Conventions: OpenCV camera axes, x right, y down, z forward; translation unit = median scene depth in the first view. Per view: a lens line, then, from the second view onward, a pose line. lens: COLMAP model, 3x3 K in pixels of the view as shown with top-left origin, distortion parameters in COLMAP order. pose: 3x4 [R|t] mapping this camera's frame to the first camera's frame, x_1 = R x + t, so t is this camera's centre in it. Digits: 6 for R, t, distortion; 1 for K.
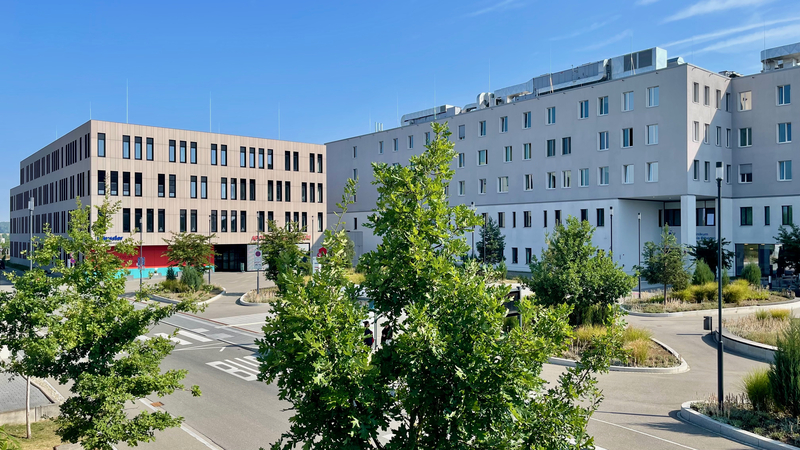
lens RADIAL K [[601.3, 0, 400.0], [0, 601.3, 225.0], [0, 0, 1]] dist [0.024577, -0.002149]
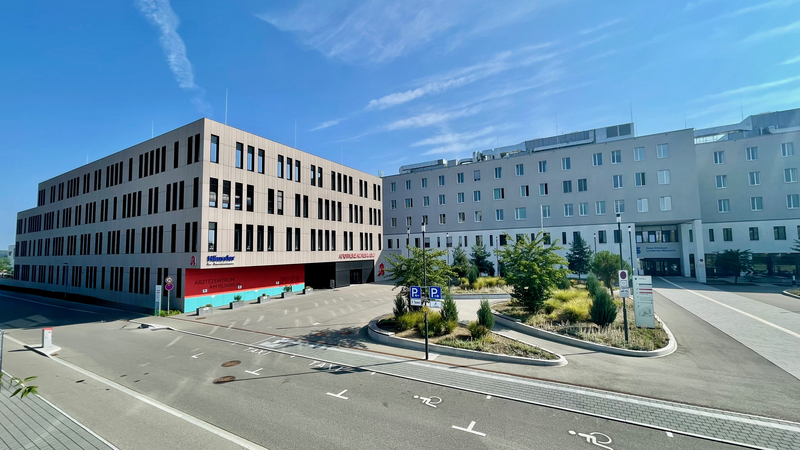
lens RADIAL K [[323.8, 0, 400.0], [0, 323.8, 225.0], [0, 0, 1]] dist [-0.001184, 0.000070]
pose [[0.938699, 0.015802, 0.344375, -0.364278], [0.008834, 0.997518, -0.069850, 0.008071], [-0.344624, 0.068610, 0.936230, 0.442506]]
